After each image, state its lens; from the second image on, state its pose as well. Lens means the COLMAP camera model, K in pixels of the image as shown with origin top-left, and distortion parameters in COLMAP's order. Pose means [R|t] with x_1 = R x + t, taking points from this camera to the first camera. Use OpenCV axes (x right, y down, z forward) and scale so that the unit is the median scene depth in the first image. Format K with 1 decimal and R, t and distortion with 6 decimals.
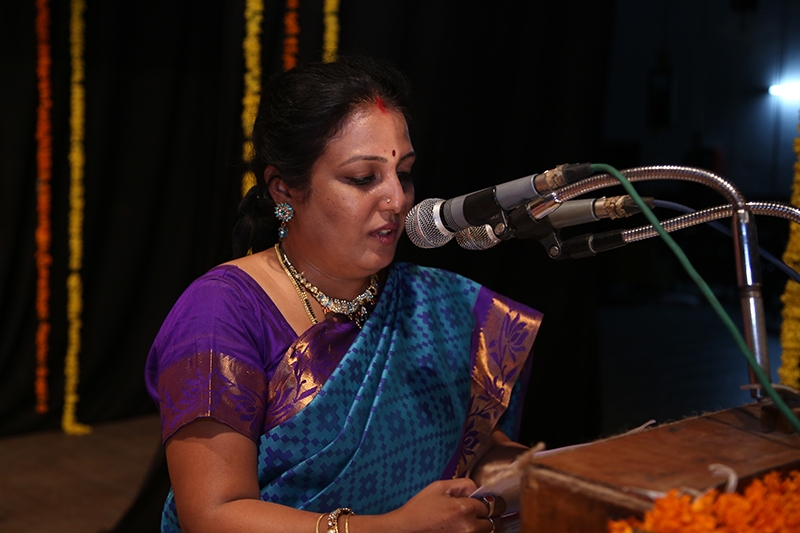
lens RADIAL K [[1089.9, 0, 400.0], [0, 1089.9, 266.5], [0, 0, 1]] dist [0.127510, 0.097741]
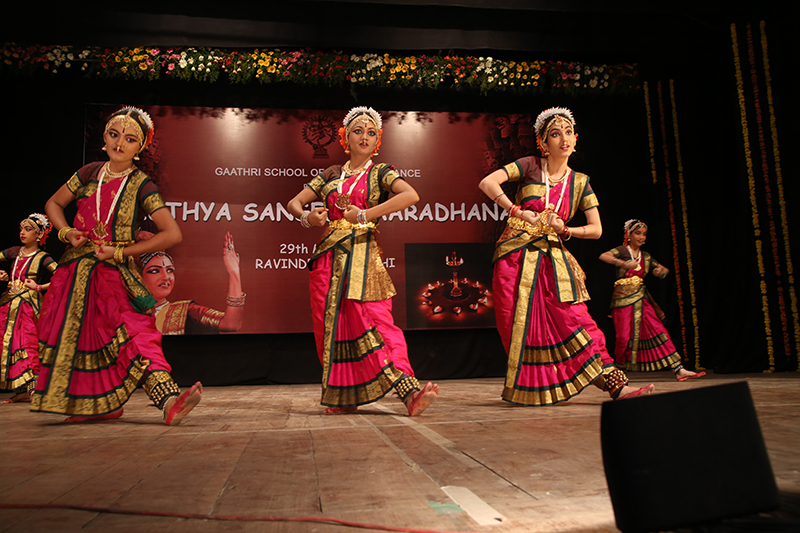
lens RADIAL K [[659.6, 0, 393.7], [0, 659.6, 268.2], [0, 0, 1]] dist [-0.053379, 0.080932]
pose [[0.780522, -0.155516, -0.605475, 0.103288], [0.019873, 0.974245, -0.224615, 0.252266], [0.624812, 0.163284, 0.763510, -0.641799]]
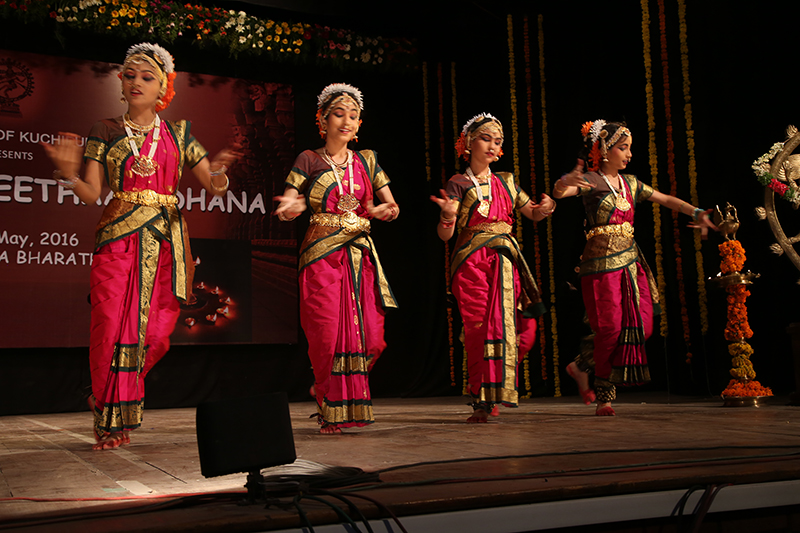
lens RADIAL K [[906.8, 0, 397.0], [0, 906.8, 266.1], [0, 0, 1]] dist [0.070220, 0.096861]
pose [[0.929541, -0.114972, -0.350335, 0.259165], [0.043638, 0.977768, -0.205098, 0.272967], [0.366127, 0.175360, 0.913893, -0.813590]]
